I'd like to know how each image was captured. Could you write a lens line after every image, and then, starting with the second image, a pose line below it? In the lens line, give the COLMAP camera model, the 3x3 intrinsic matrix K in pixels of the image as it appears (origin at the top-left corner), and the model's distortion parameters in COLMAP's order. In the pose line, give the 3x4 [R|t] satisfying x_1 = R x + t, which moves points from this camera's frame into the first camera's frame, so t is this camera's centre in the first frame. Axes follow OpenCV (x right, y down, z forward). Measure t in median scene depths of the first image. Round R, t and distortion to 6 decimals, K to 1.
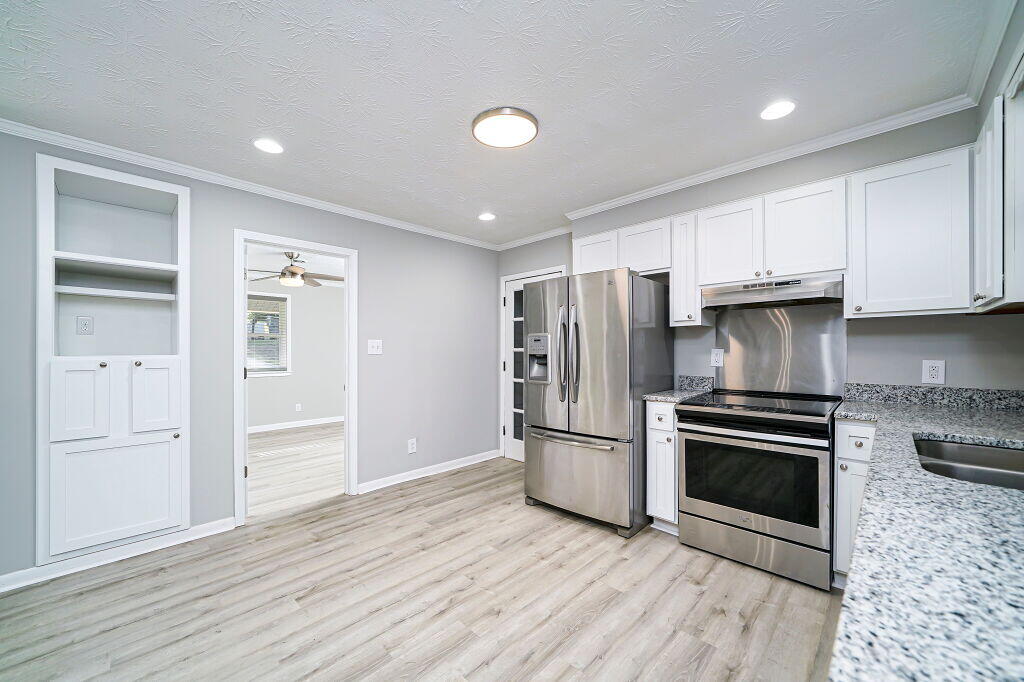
lens RADIAL K [[392.4, 0, 511.3], [0, 392.4, 348.2], [0, 0, 1]] dist [-0.004201, -0.000391]
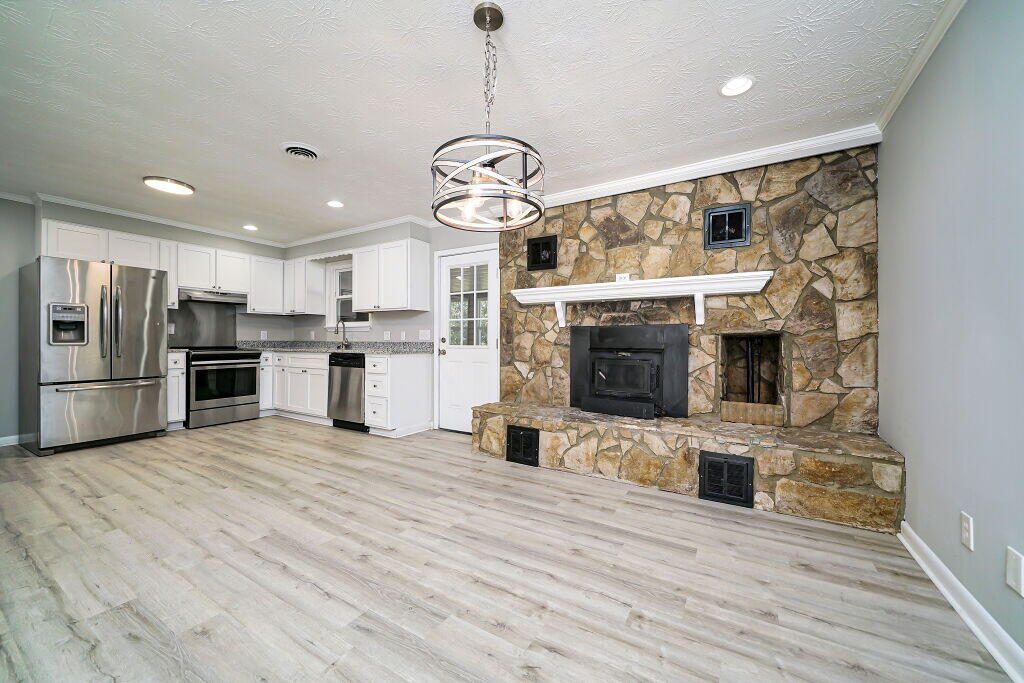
lens RADIAL K [[392.4, 0, 510.3], [0, 392.4, 339.8], [0, 0, 1]] dist [-0.004201, -0.000391]
pose [[-0.223757, 0.001145, 0.974644, -1.915317], [-0.007493, 0.999968, -0.002895, 0.090534], [-0.974616, -0.007951, -0.223741, -0.049404]]
